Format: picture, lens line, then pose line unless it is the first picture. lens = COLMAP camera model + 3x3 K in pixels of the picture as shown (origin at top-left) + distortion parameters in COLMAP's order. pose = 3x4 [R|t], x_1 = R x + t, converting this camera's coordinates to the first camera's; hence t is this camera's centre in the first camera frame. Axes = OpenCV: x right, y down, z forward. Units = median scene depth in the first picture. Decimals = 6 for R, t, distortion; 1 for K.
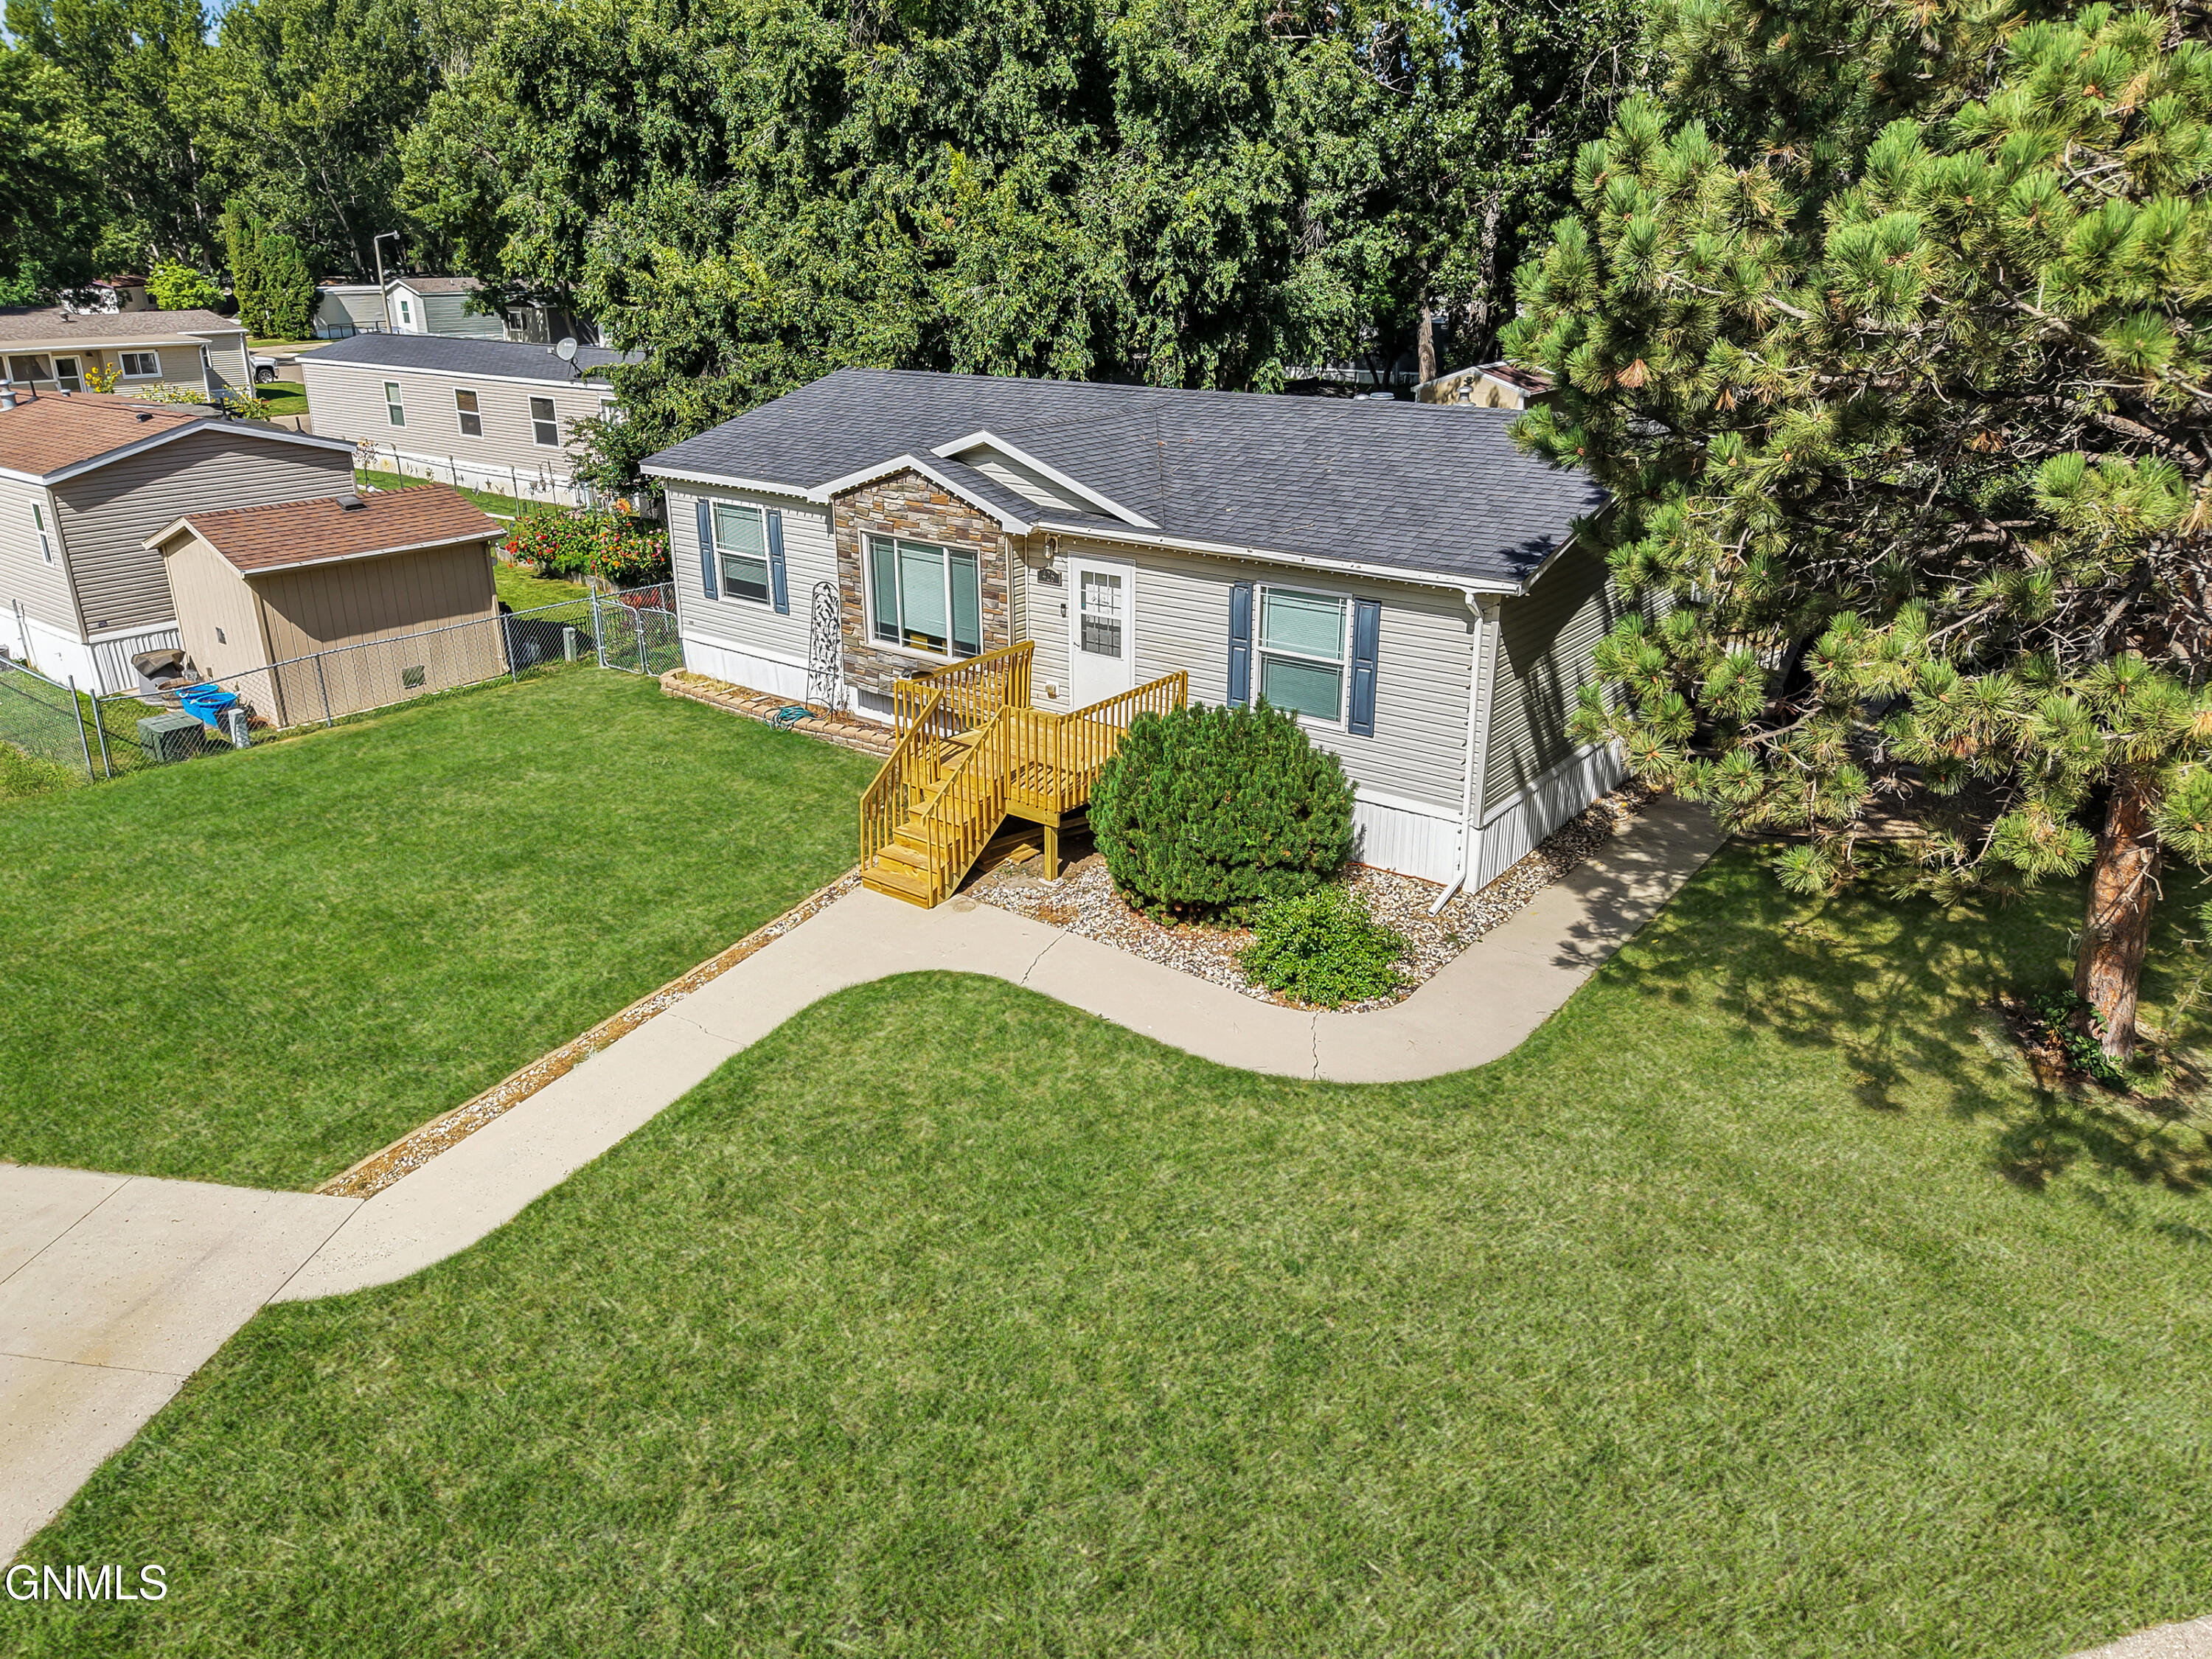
lens RADIAL K [[1506.5, 0, 1080.8], [0, 1506.5, 786.9], [0, 0, 1]] dist [0.043629, -0.045583]
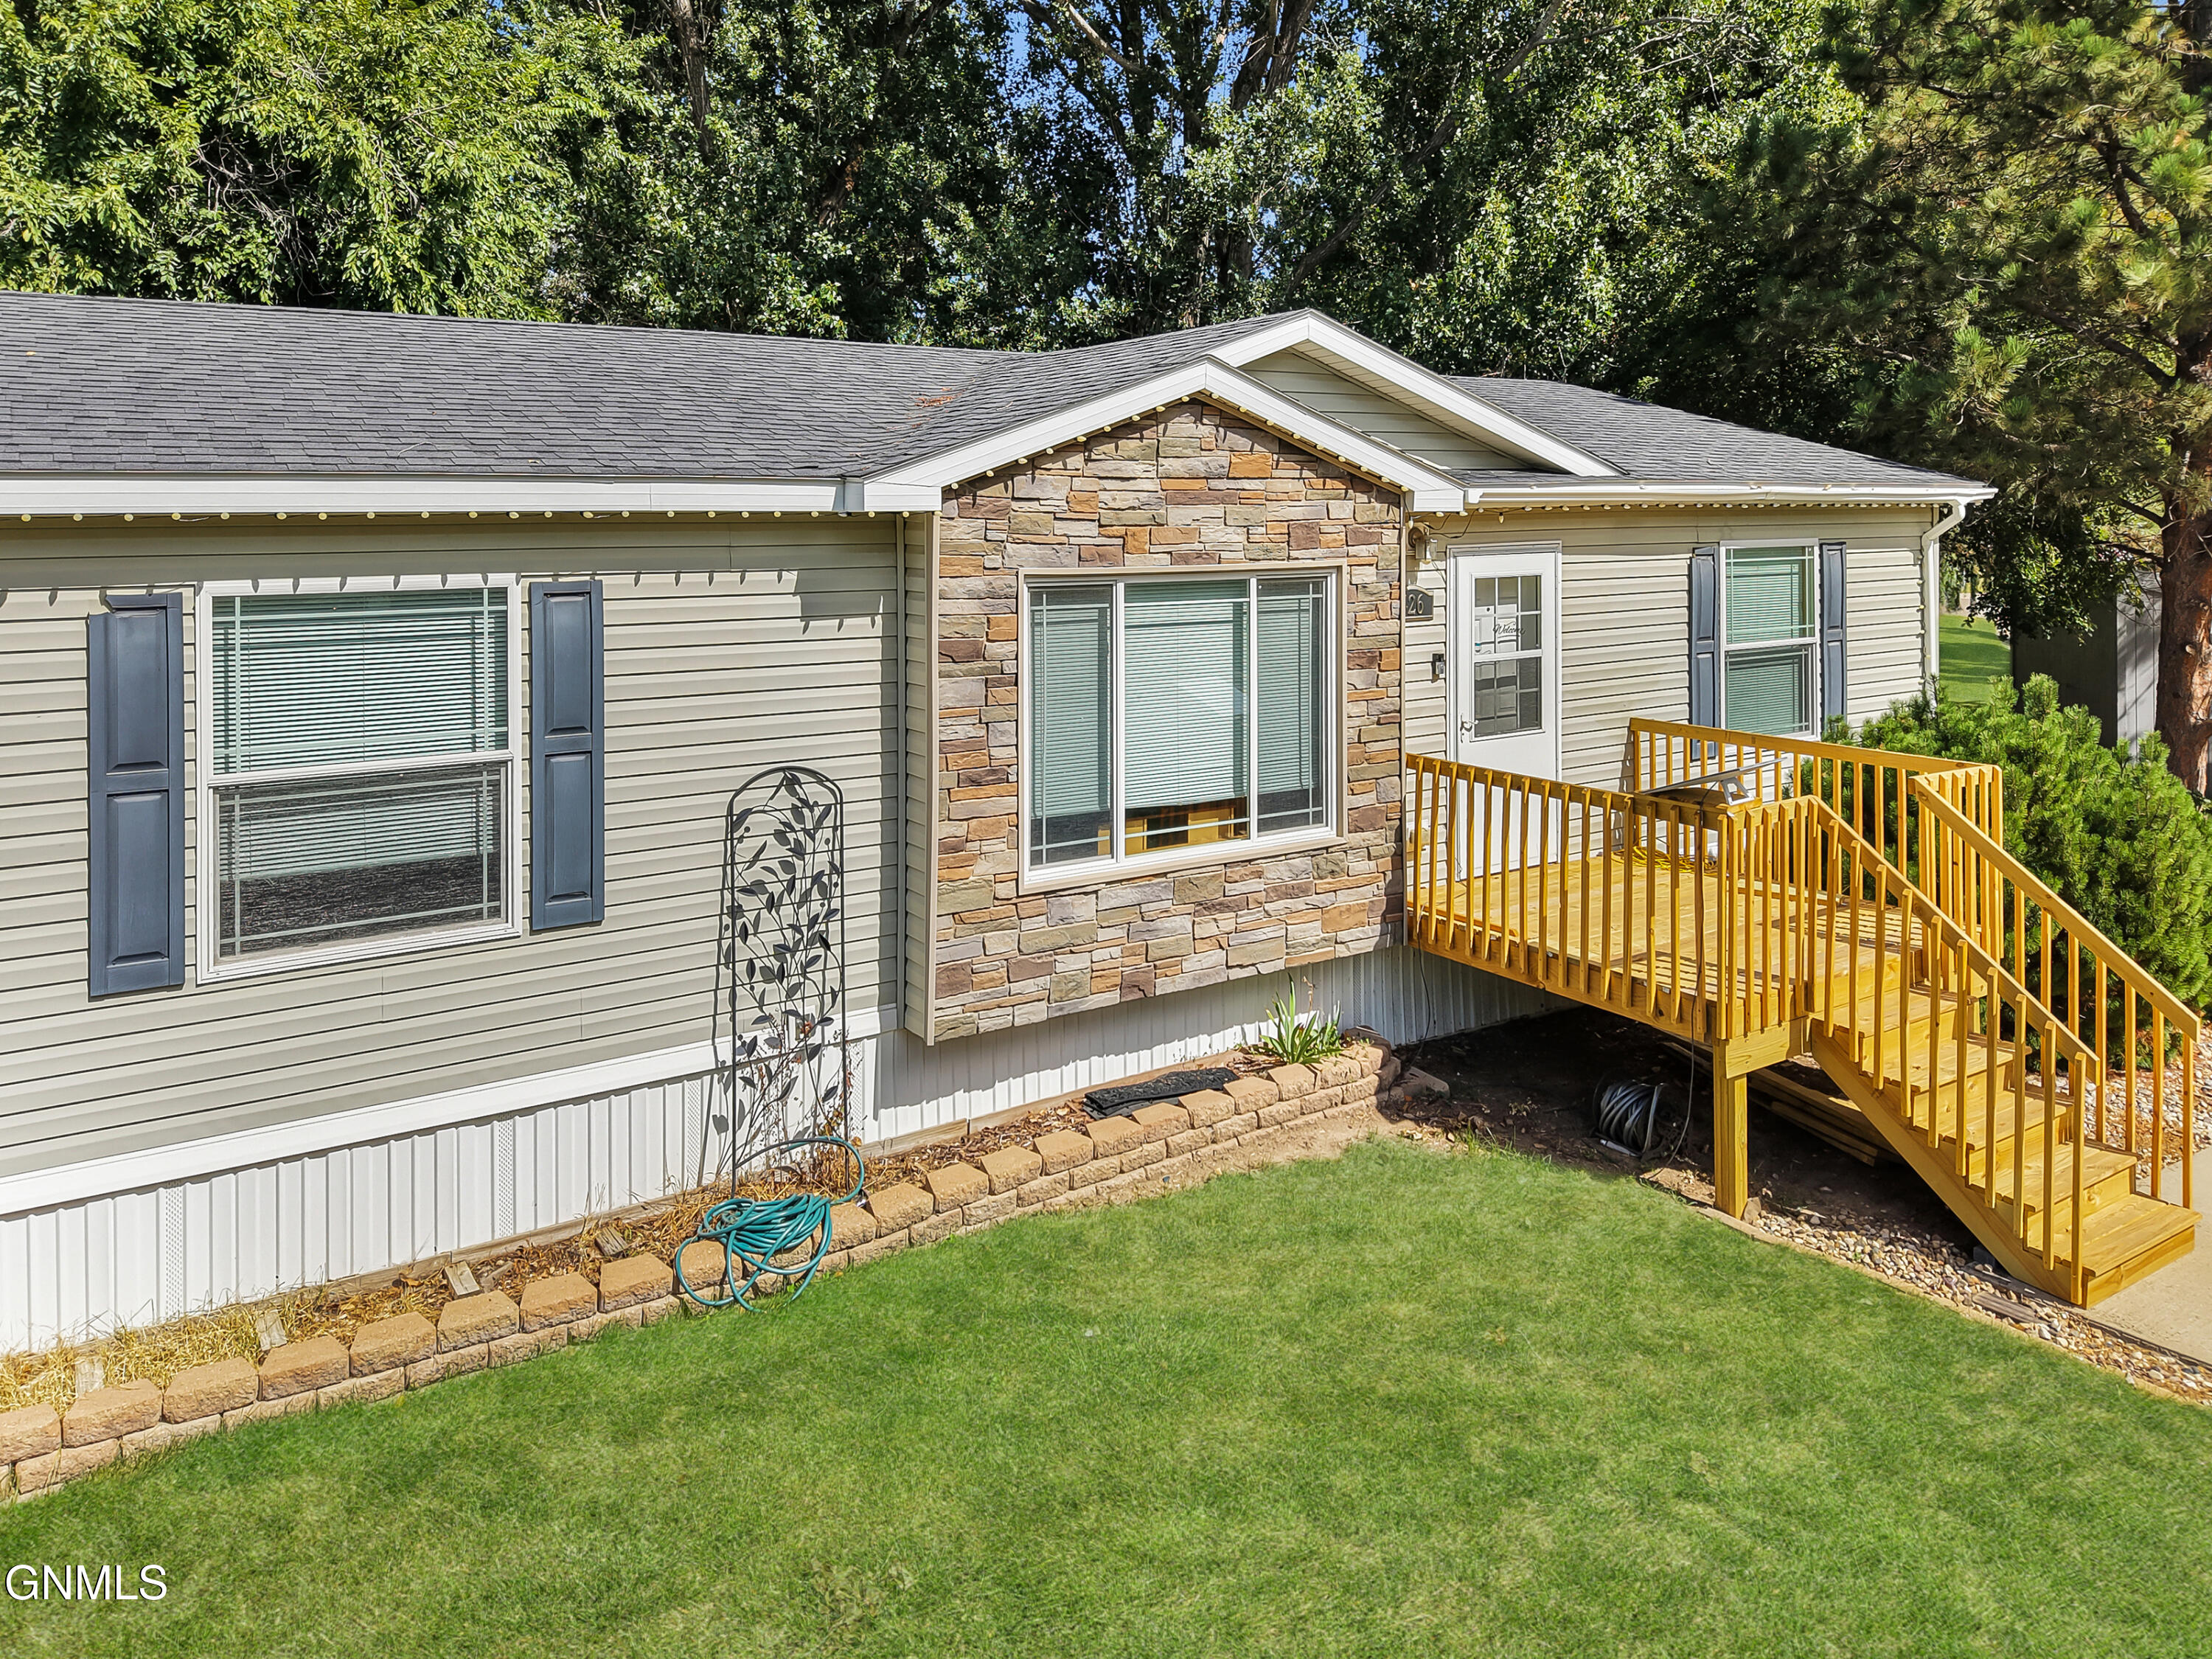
lens RADIAL K [[1572.1, 0, 1131.5], [0, 1572.1, 524.4], [0, 0, 1]] dist [0.063464, -0.079381]
pose [[0.302171, -0.014325, 0.953146, -0.544911], [0.324837, 0.941589, -0.088830, -0.147613], [-0.896199, 0.336459, 0.289175, 0.917192]]
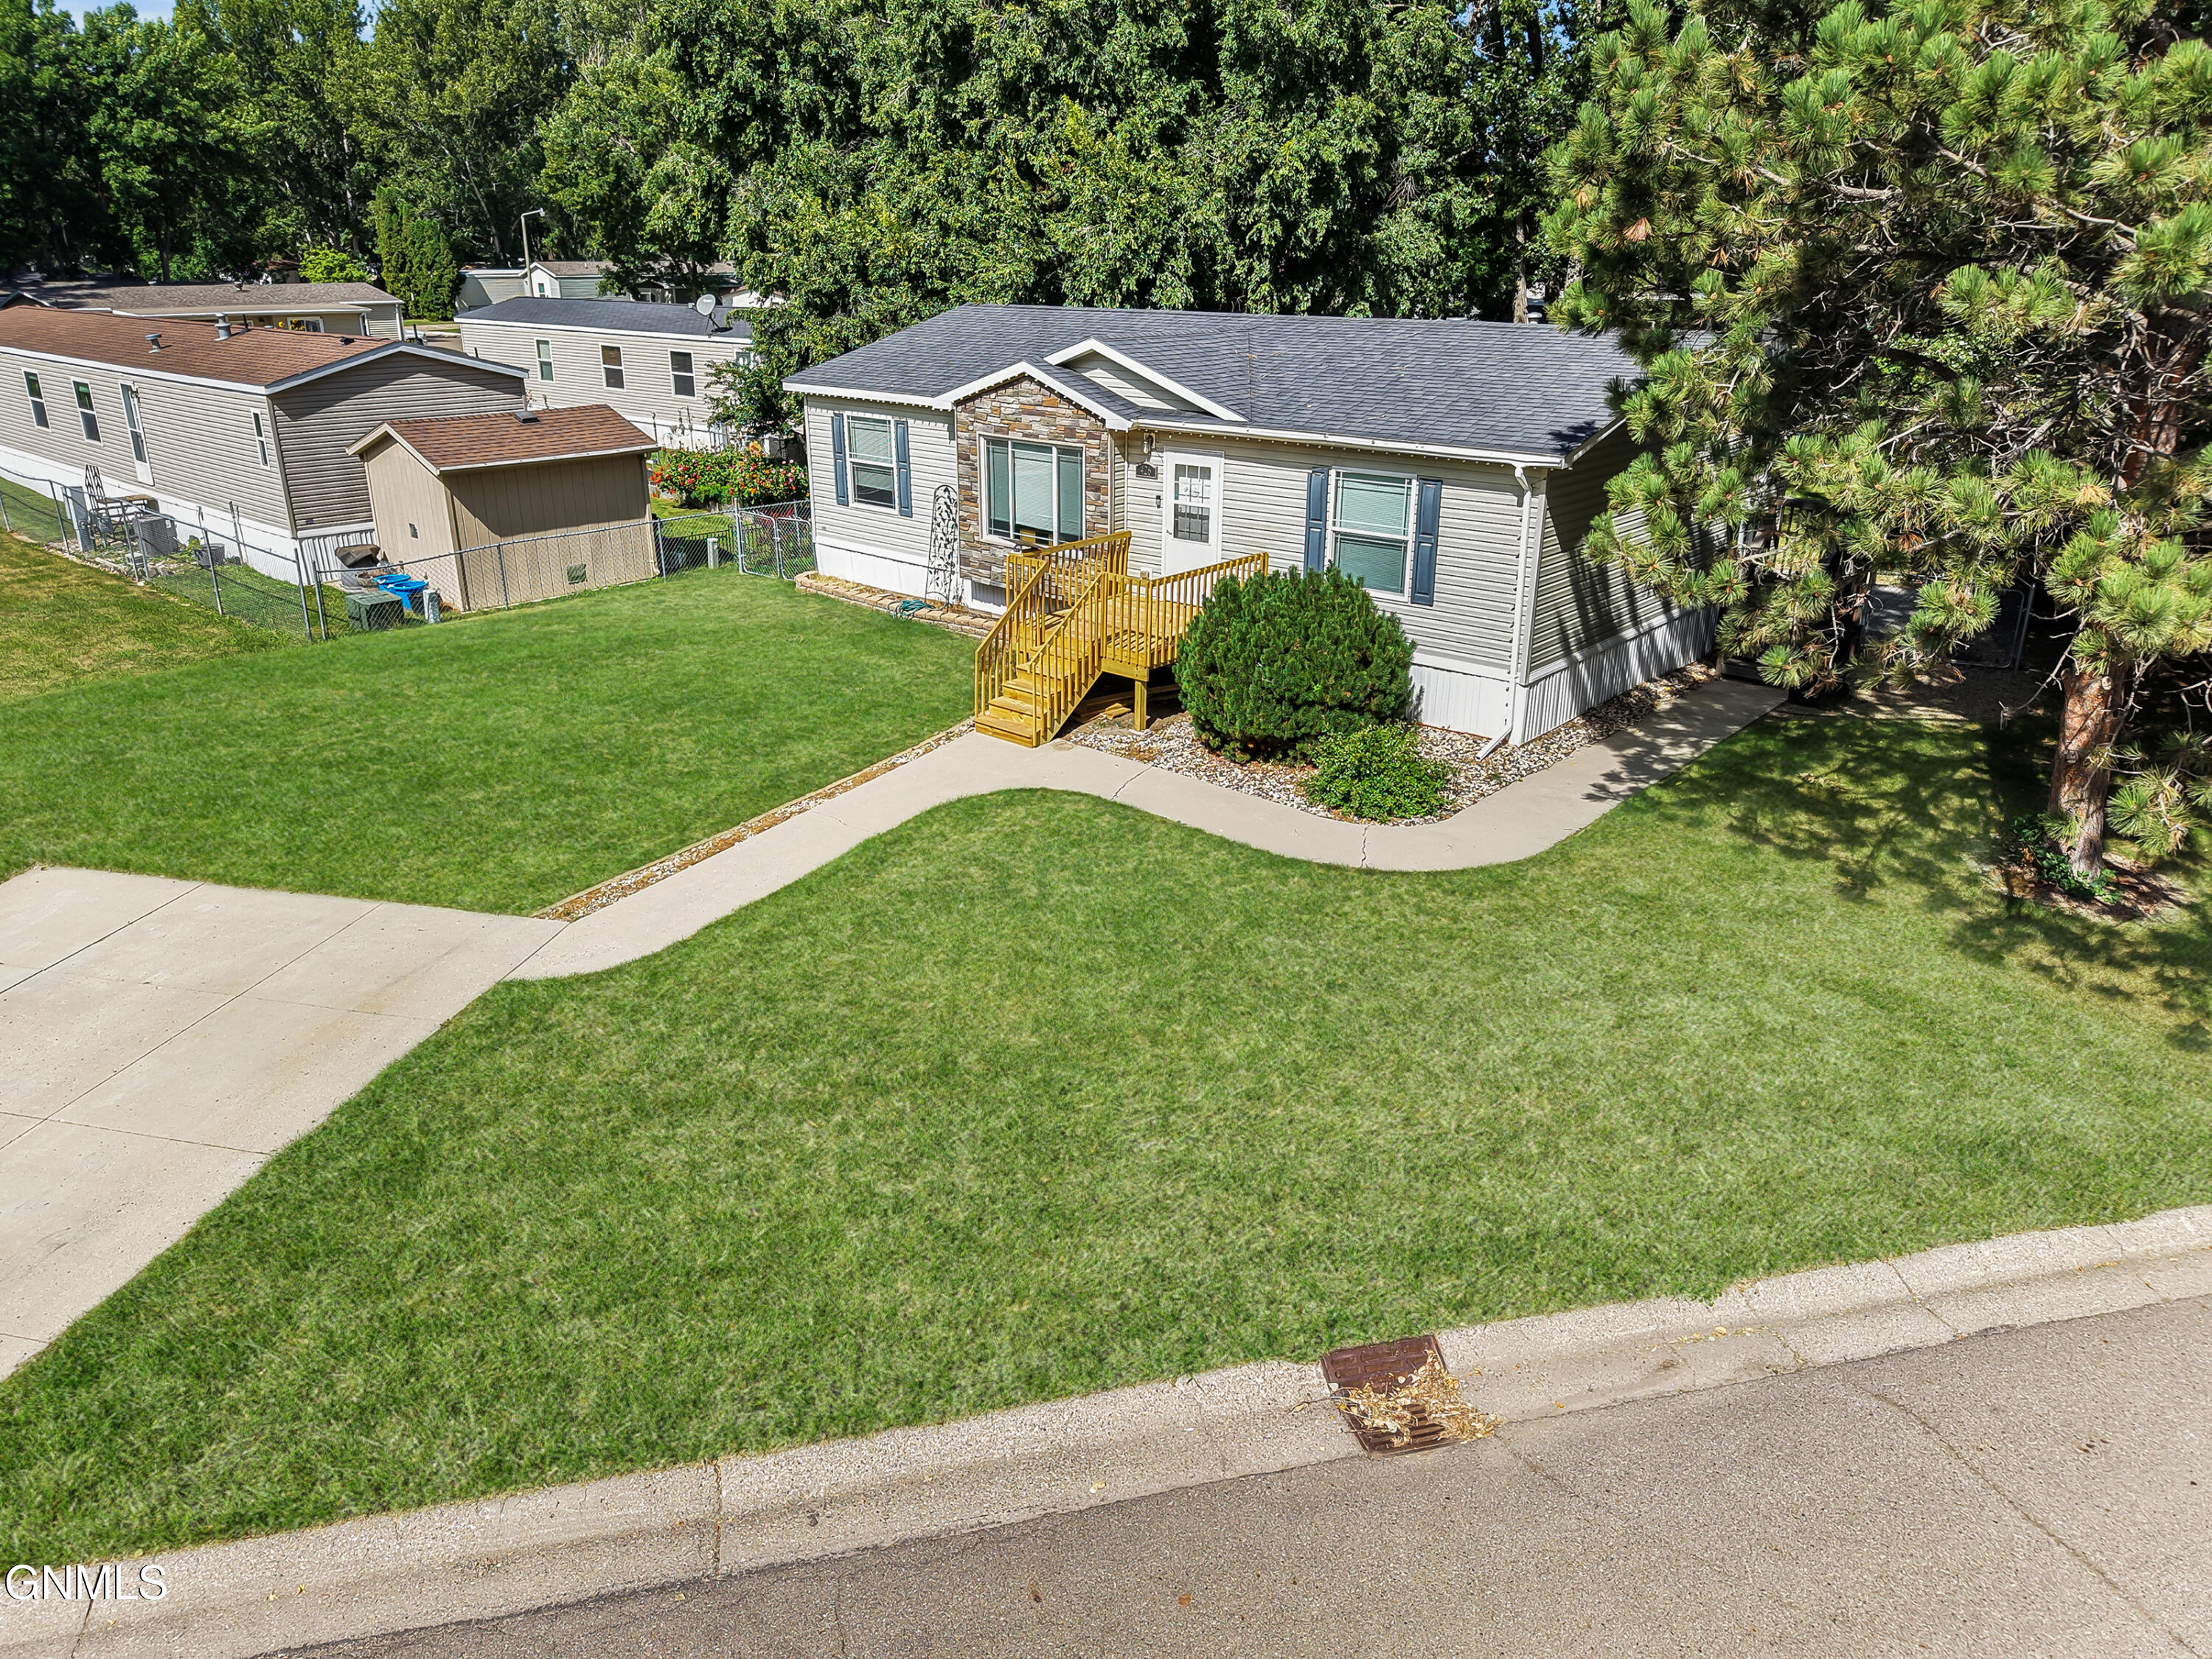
lens RADIAL K [[1506.5, 0, 1080.8], [0, 1506.5, 786.9], [0, 0, 1]] dist [0.043629, -0.045583]
pose [[0.997672, 0.028218, -0.062087, 0.006440], [-0.028259, 0.999601, 0.000208, 0.095032], [0.062068, 0.001547, 0.998071, -0.118122]]
